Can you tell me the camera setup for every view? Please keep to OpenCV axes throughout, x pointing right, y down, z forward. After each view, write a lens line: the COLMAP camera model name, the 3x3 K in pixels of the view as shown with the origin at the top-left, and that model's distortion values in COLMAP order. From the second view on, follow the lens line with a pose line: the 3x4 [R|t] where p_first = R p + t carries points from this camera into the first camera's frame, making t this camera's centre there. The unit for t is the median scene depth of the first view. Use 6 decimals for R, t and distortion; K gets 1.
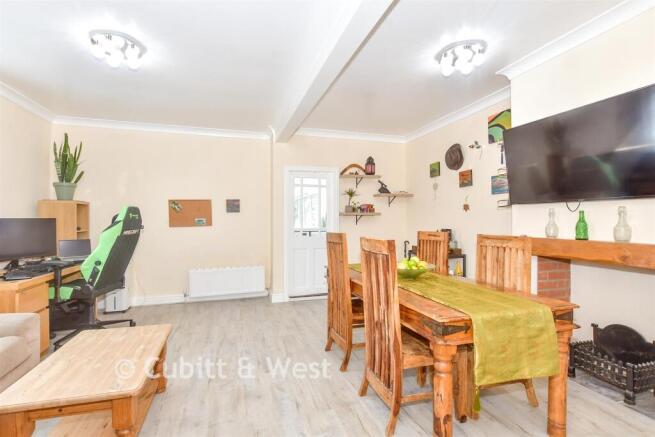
lens RADIAL K [[296.5, 0, 324.2], [0, 296.5, 218.8], [0, 0, 1]] dist [-0.015220, -0.001196]
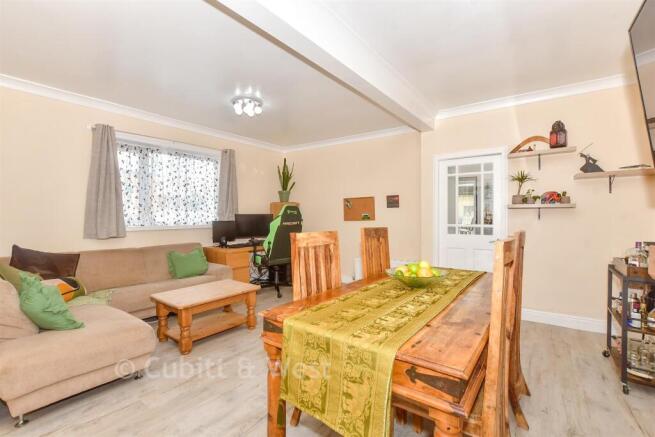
lens RADIAL K [[296.5, 0, 323.7], [0, 296.5, 222.3], [0, 0, 1]] dist [-0.015220, -0.001196]
pose [[0.620186, 0.014554, -0.784320, 0.361416], [0.002904, 0.999778, 0.020849, 0.007302], [0.784450, -0.015208, 0.620006, 0.161447]]
